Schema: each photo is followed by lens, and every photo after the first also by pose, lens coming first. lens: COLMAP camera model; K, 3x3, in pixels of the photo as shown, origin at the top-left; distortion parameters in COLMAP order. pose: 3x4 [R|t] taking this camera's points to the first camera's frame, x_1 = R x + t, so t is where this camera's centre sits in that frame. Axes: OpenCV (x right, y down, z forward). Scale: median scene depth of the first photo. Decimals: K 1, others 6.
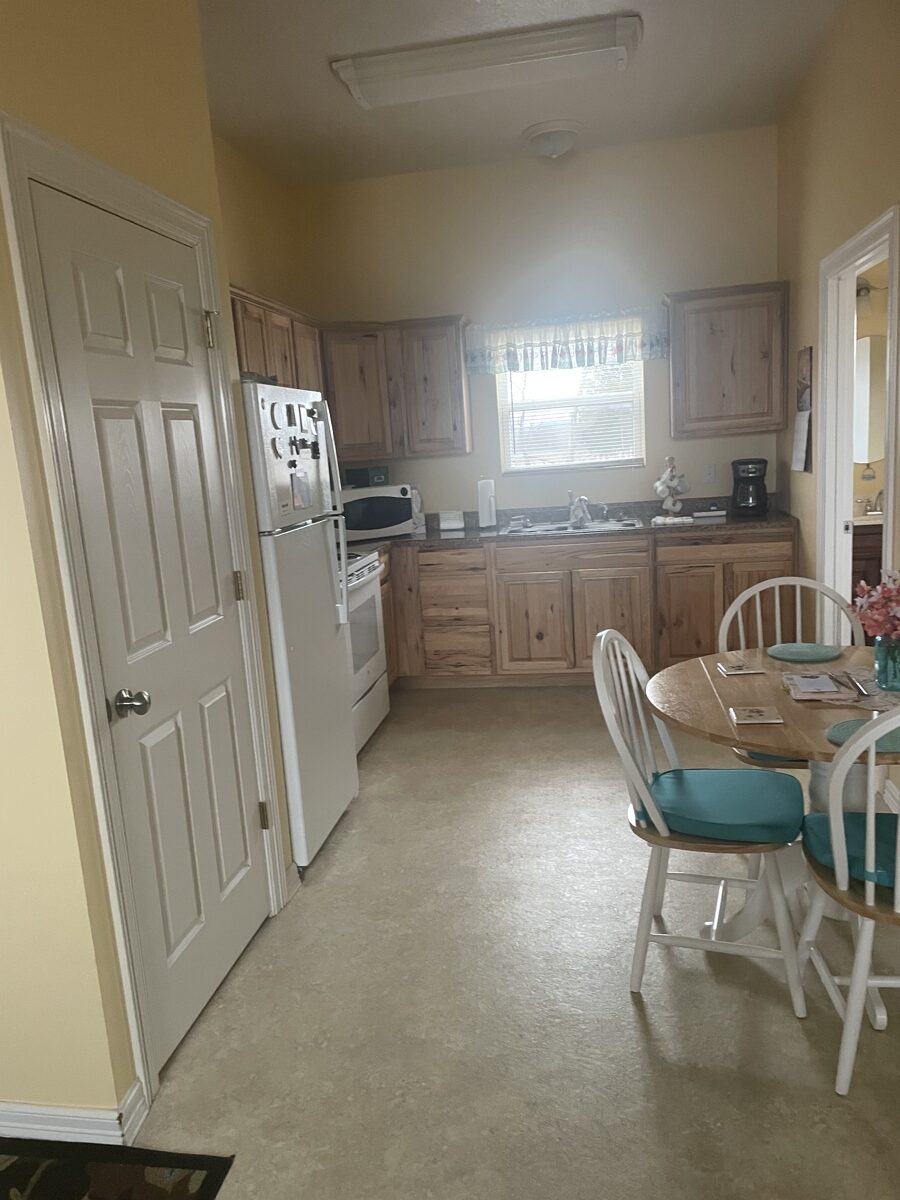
lens RADIAL K [[903.2, 0, 439.5], [0, 903.2, 603.0], [0, 0, 1]] dist [0.101590, -0.161822]
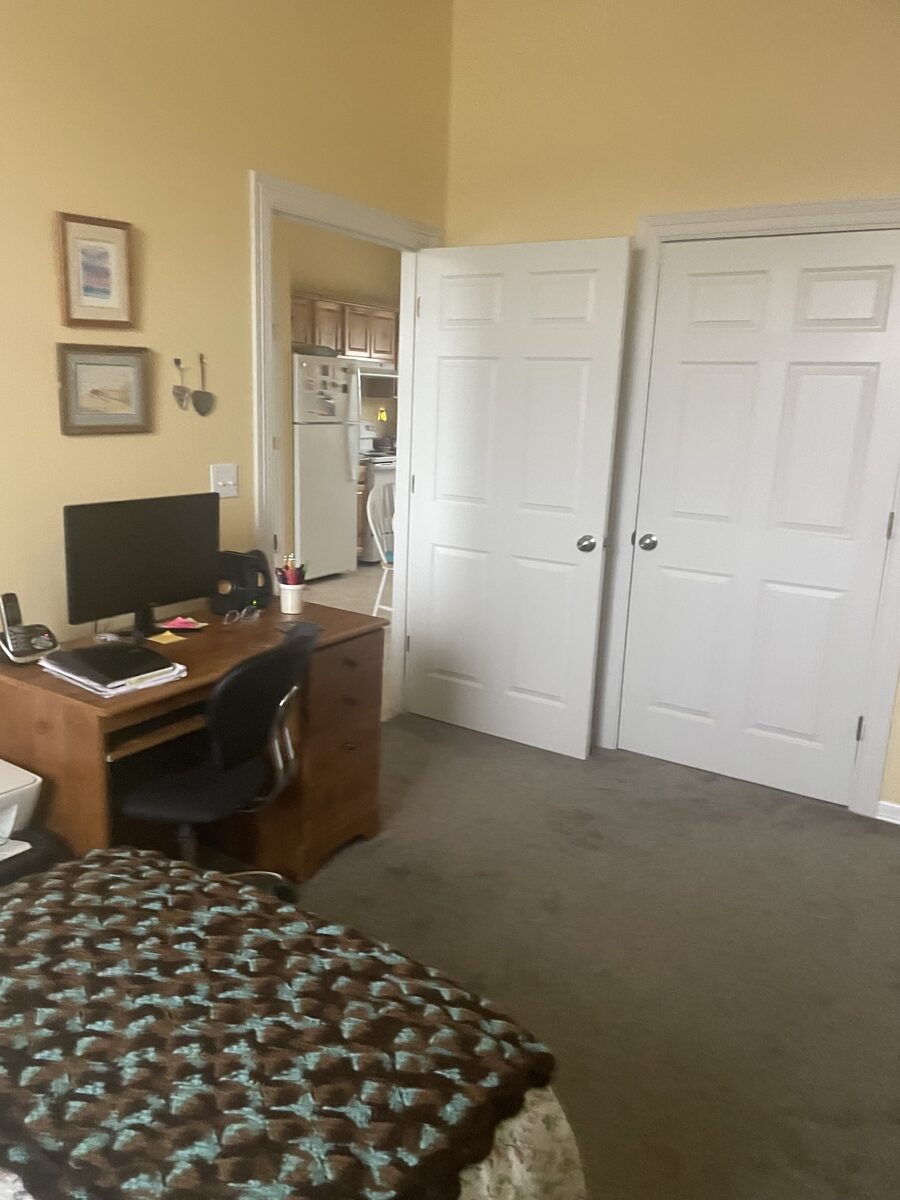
lens RADIAL K [[903.2, 0, 439.5], [0, 903.2, 603.0], [0, 0, 1]] dist [0.101590, -0.161822]
pose [[0.916820, 0.184221, -0.354266, 0.553073], [-0.162068, 0.982528, 0.091498, 0.052635], [0.364932, -0.026472, 0.930658, -0.527384]]
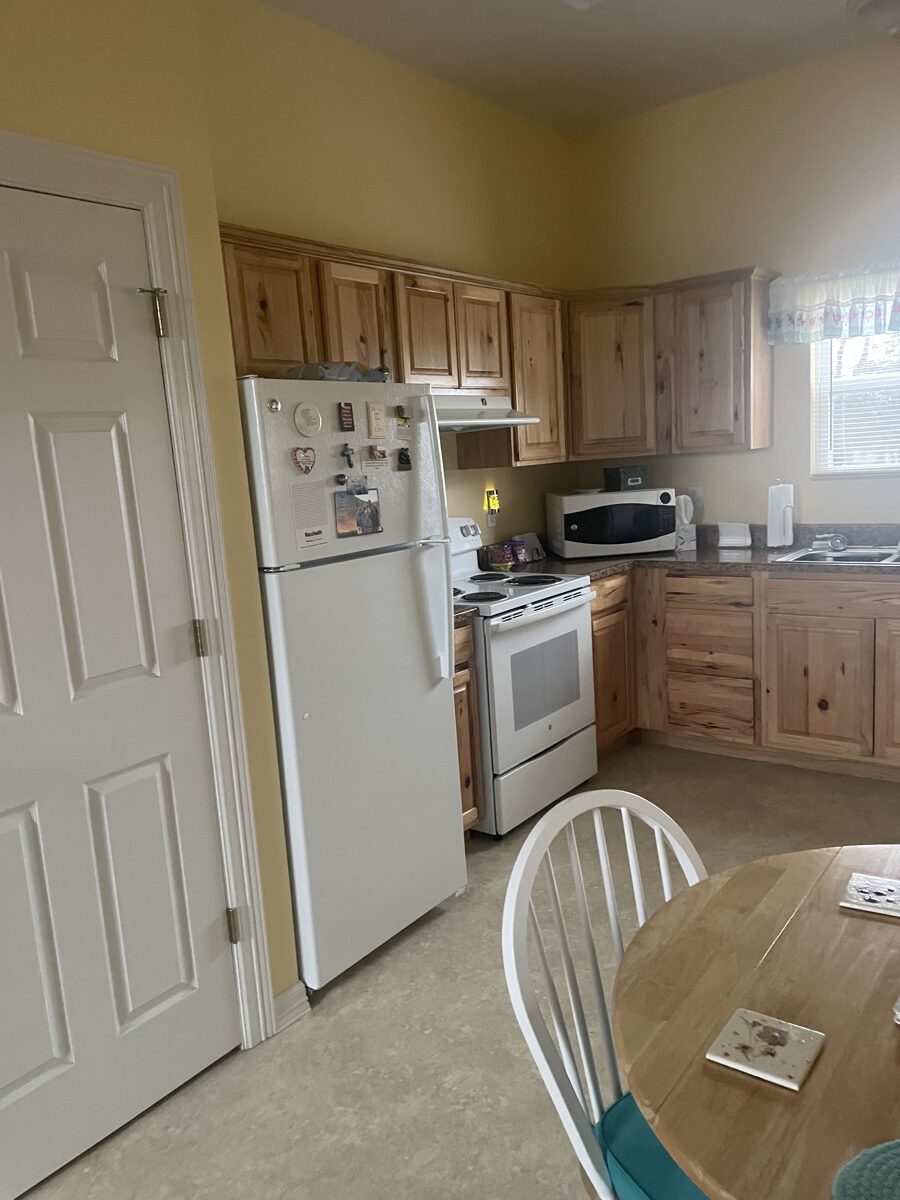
lens RADIAL K [[903.2, 0, 439.5], [0, 903.2, 603.0], [0, 0, 1]] dist [0.101590, -0.161822]
pose [[0.882043, 0.087158, -0.463037, 0.169456], [-0.075943, 0.996191, 0.042850, -0.051615], [0.465008, -0.002631, 0.885303, 0.205246]]
